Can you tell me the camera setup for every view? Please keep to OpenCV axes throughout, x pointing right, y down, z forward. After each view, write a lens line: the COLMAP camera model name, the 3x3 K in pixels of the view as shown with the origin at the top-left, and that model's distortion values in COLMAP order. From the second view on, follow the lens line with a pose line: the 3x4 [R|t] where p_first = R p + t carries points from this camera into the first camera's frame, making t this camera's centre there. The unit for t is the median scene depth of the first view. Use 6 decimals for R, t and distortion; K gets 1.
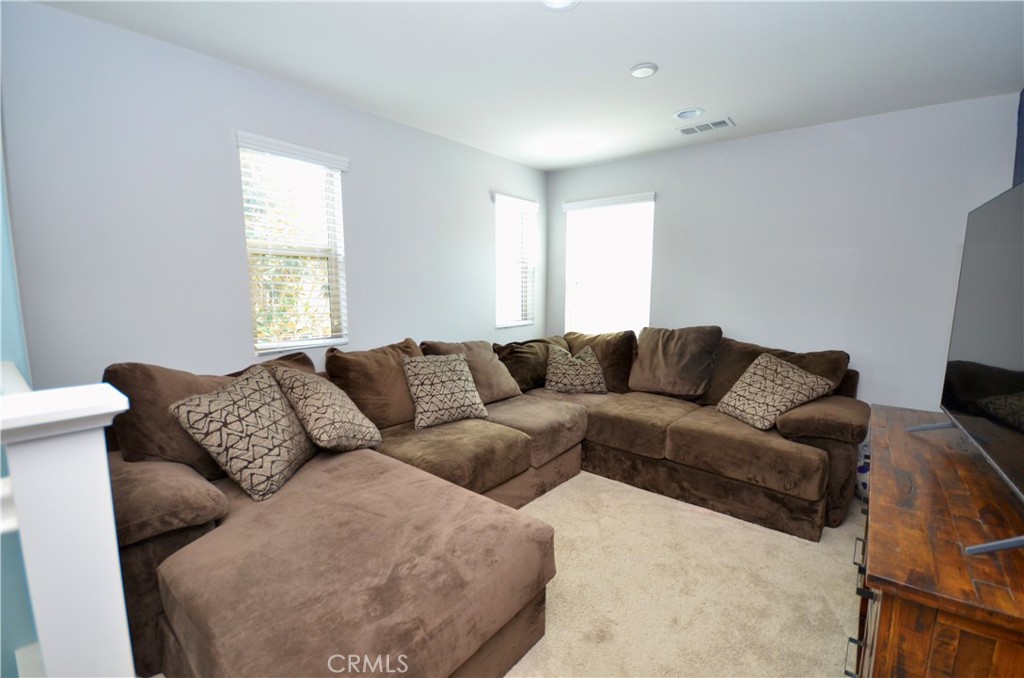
lens RADIAL K [[447.2, 0, 512.0], [0, 447.2, 339.0], [0, 0, 1]] dist [-0.000065, -0.000509]
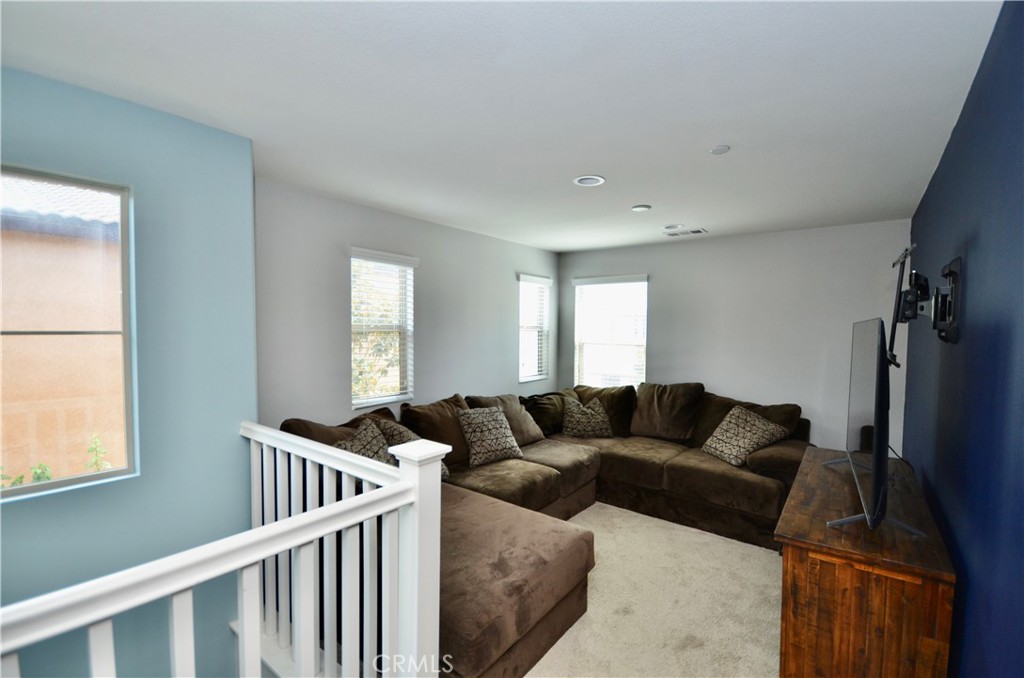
lens RADIAL K [[441.9, 0, 512.6], [0, 441.9, 342.3], [0, 0, 1]] dist [-0.000633, 0.000213]
pose [[0.999717, 0.001858, 0.023713, -0.120613], [0.000197, 0.996263, -0.086371, -0.044052], [-0.023785, 0.086352, 0.995981, -0.288060]]
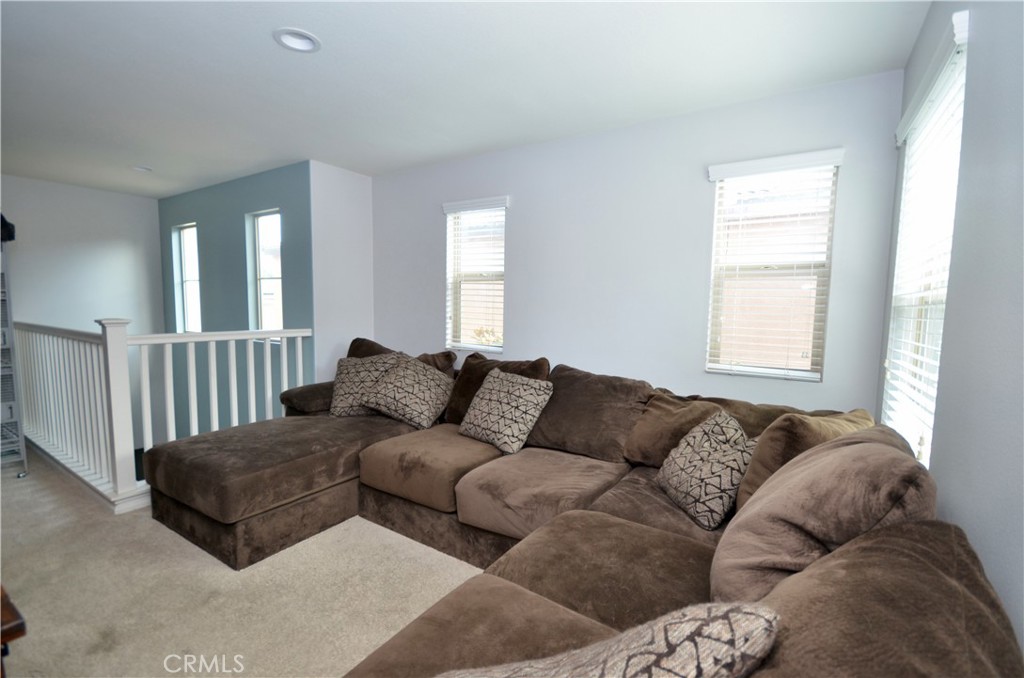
lens RADIAL K [[441.9, 0, 512.6], [0, 441.9, 342.3], [0, 0, 1]] dist [-0.000633, 0.000213]
pose [[0.125469, 0.087877, -0.988198, 0.828424], [-0.131109, 0.988802, 0.071284, -0.109692], [0.983396, 0.120618, 0.135586, 0.917074]]
